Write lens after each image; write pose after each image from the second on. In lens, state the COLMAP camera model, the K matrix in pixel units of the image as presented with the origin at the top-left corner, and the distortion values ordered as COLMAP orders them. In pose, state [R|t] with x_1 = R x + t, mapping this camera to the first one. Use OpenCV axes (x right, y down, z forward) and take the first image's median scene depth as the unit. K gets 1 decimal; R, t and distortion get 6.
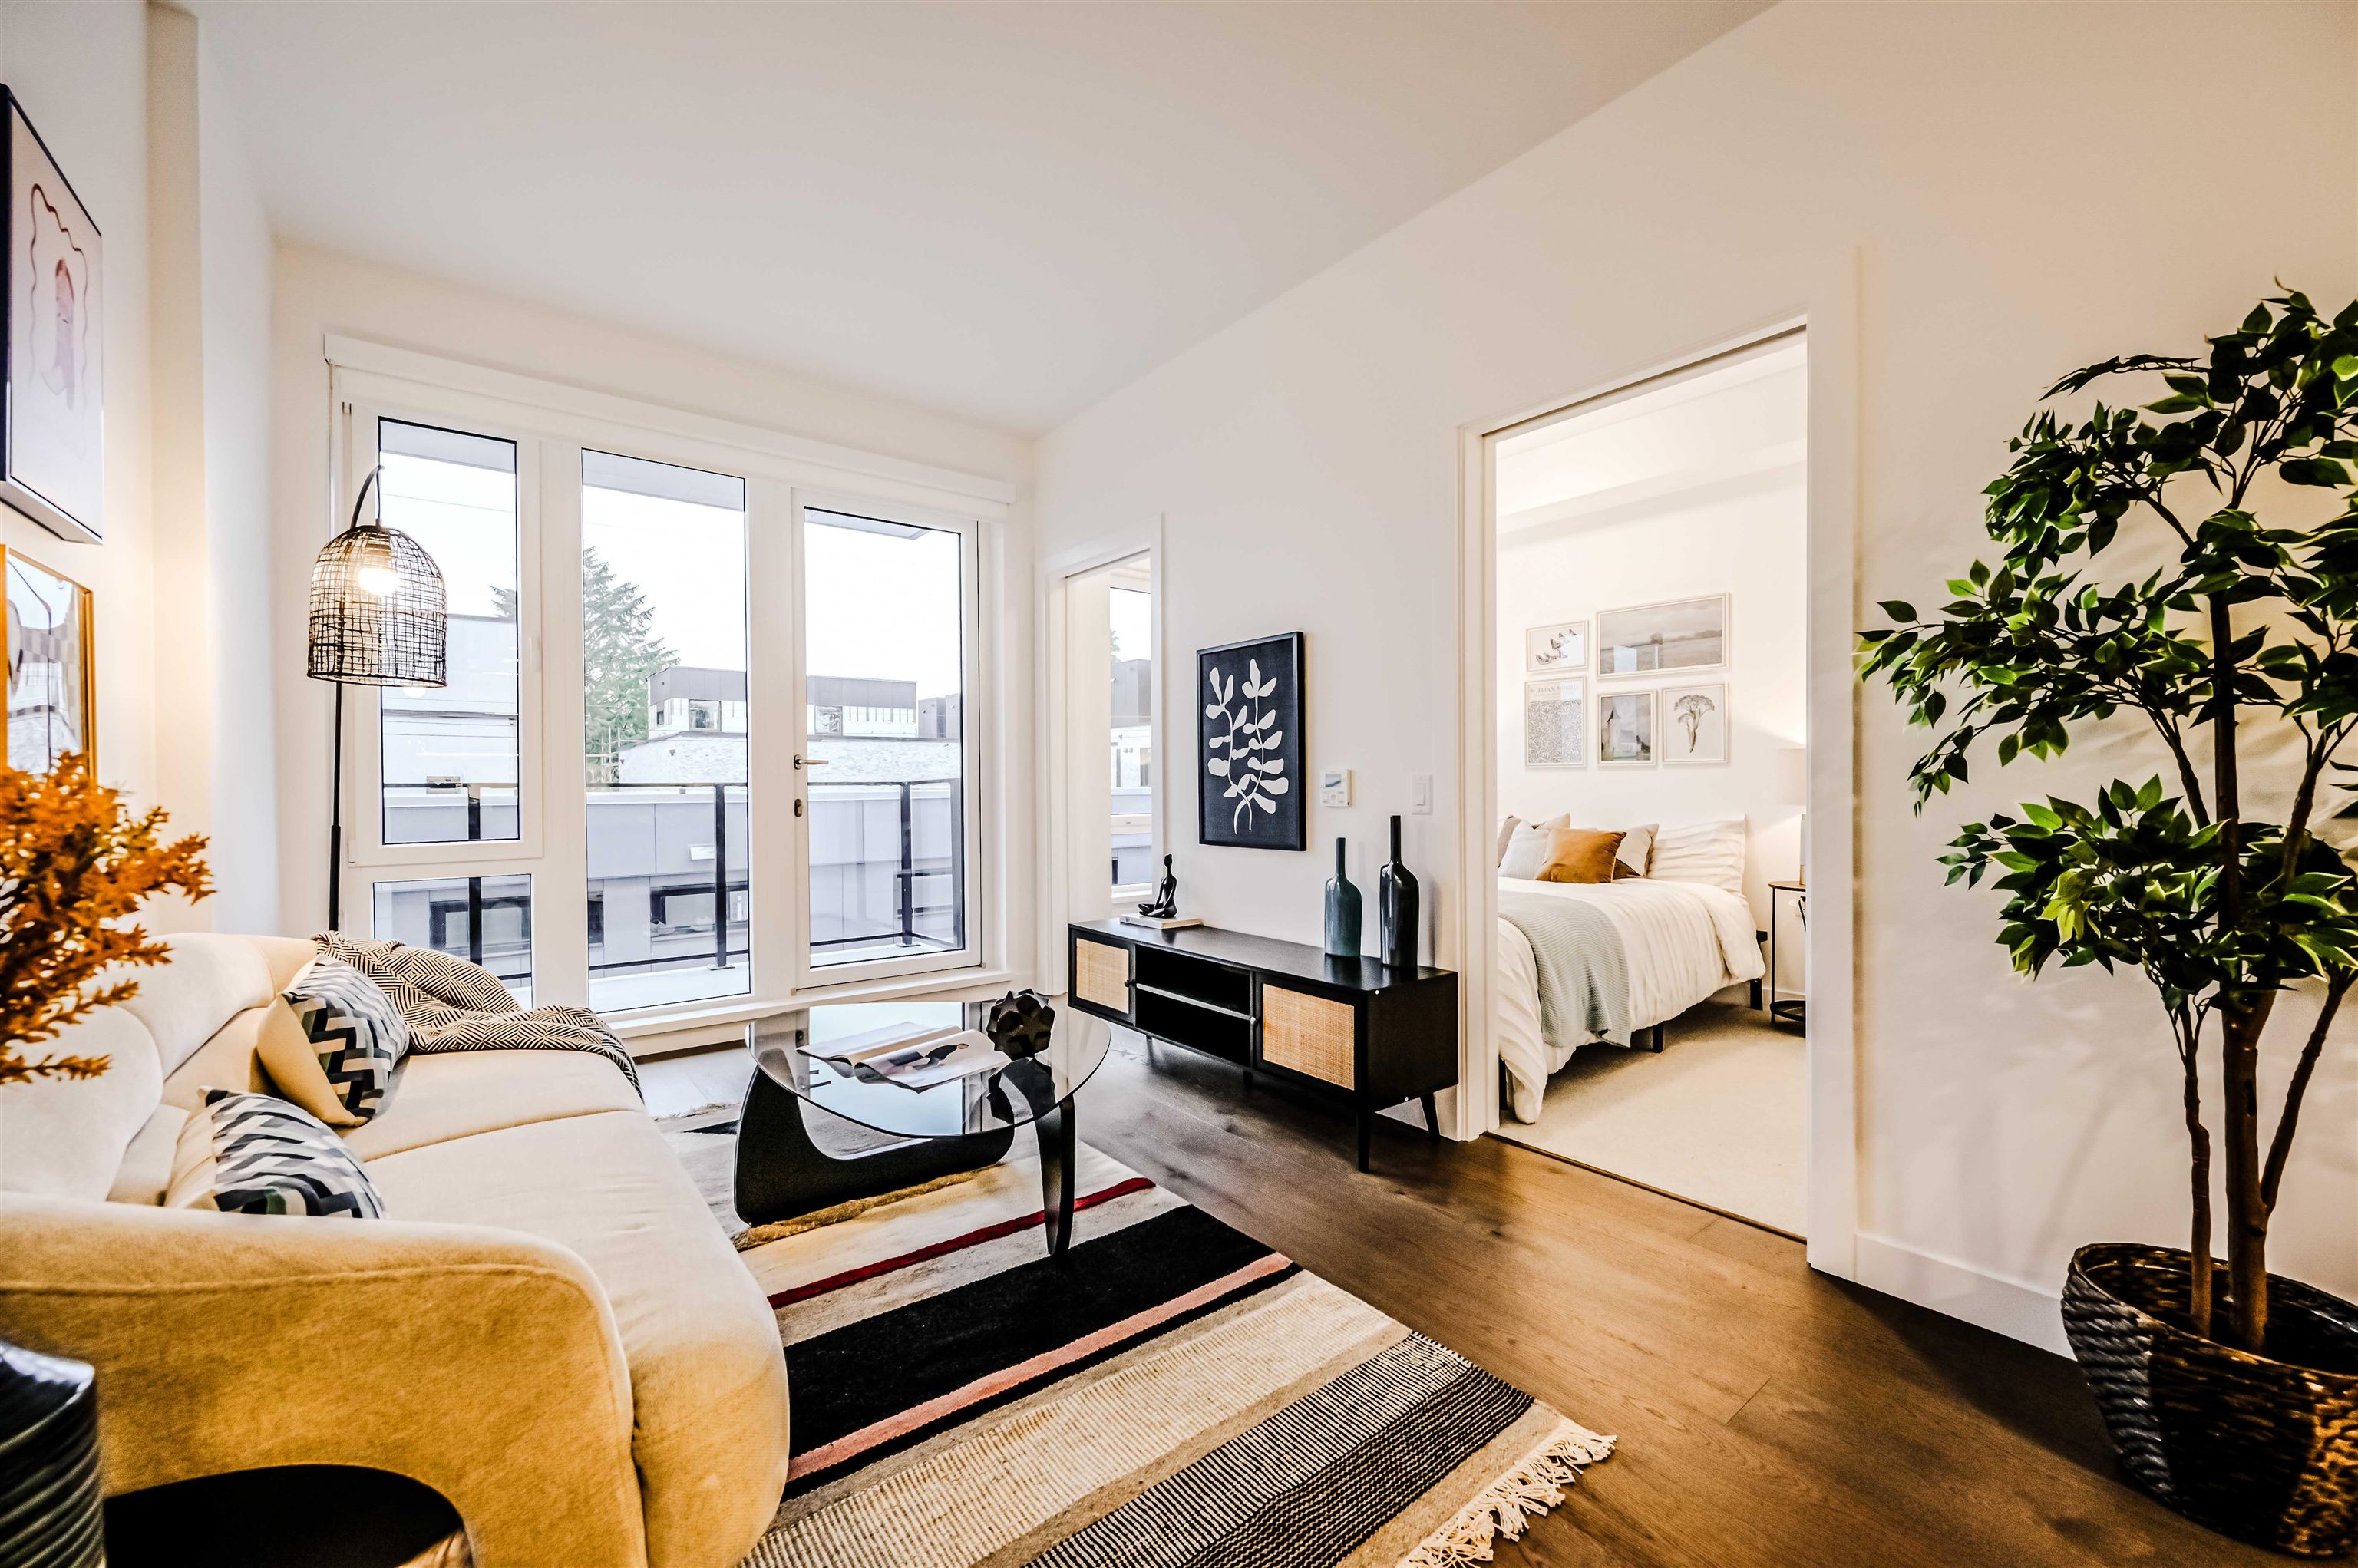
lens RADIAL K [[927.8, 0, 1180.7], [0, 927.8, 785.9], [0, 0, 1]] dist [0.001196, 0.000075]
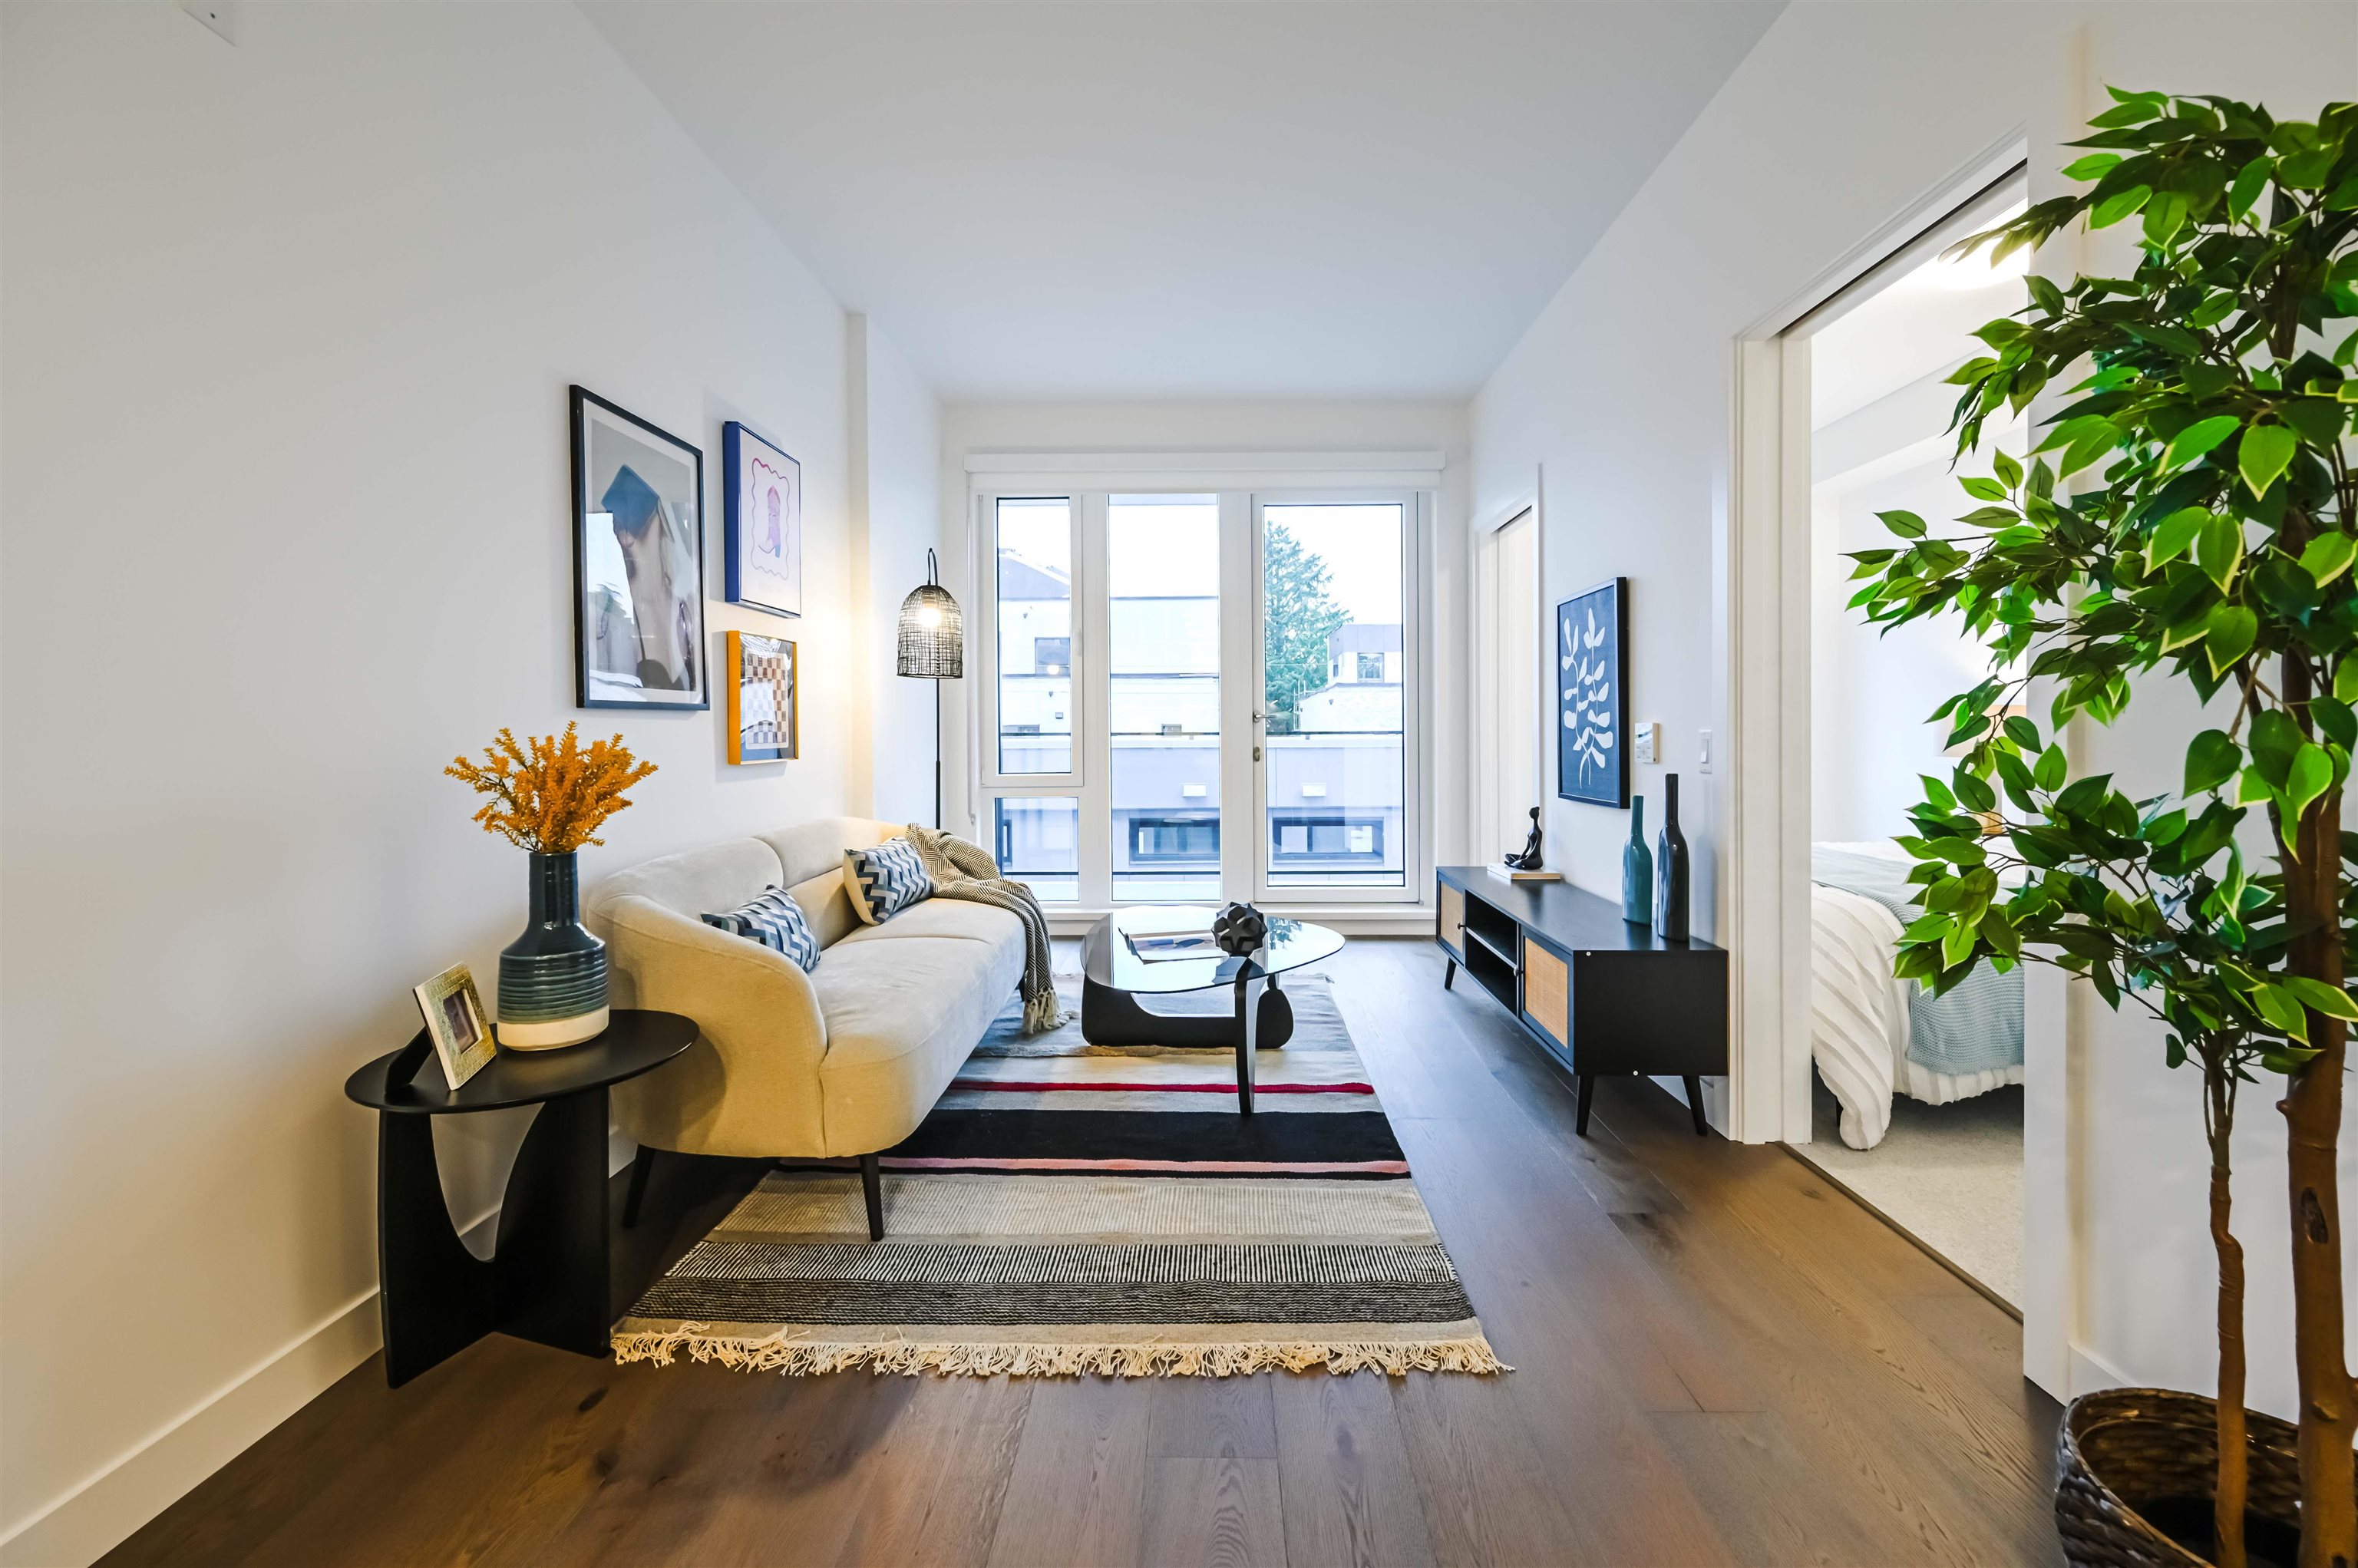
lens RADIAL K [[948.5, 0, 1196.4], [0, 948.5, 735.4], [0, 0, 1]] dist [-0.003261, -0.000543]
pose [[0.778154, 0.003943, -0.628061, 0.527321], [-0.000580, 0.999984, 0.005559, -0.013152], [0.628073, -0.003962, 0.778145, -0.035754]]
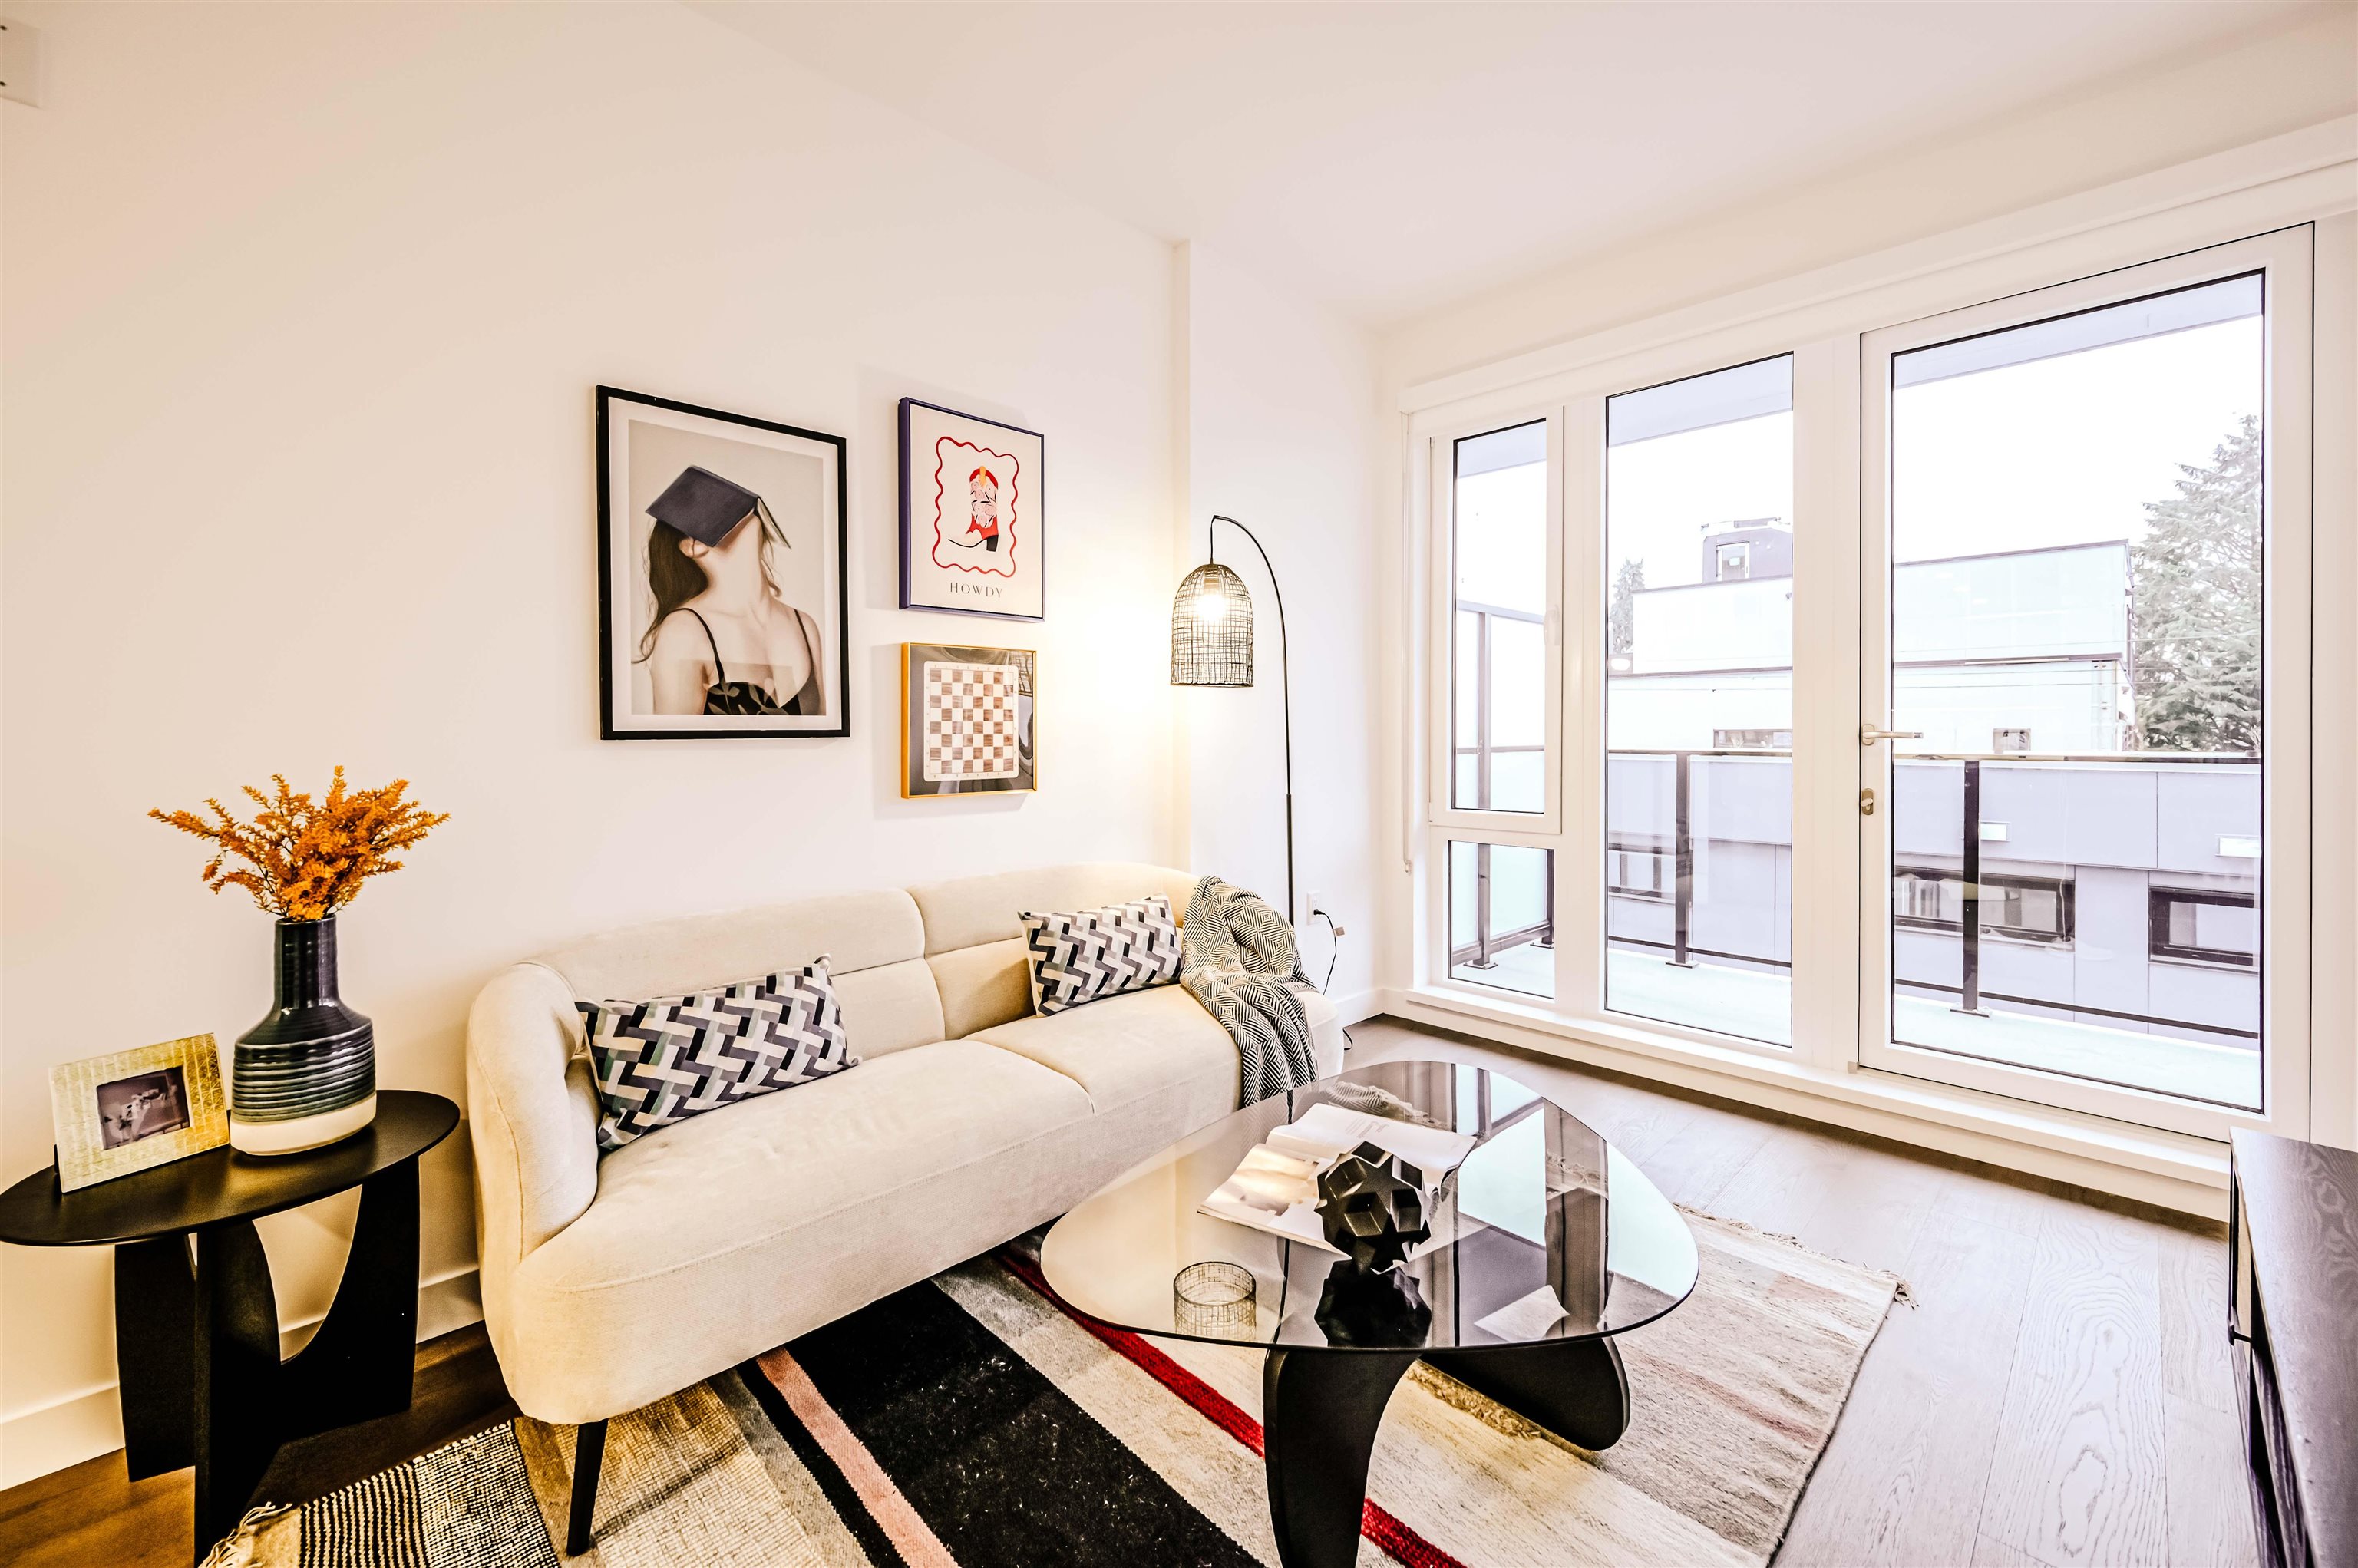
lens RADIAL K [[948.5, 0, 1196.4], [0, 948.5, 735.4], [0, 0, 1]] dist [-0.003261, -0.000543]
pose [[0.121279, 0.011574, -0.992551, 0.376396], [-0.006743, 0.999919, 0.010836, -0.050988], [0.992596, 0.005378, 0.121347, 0.720123]]
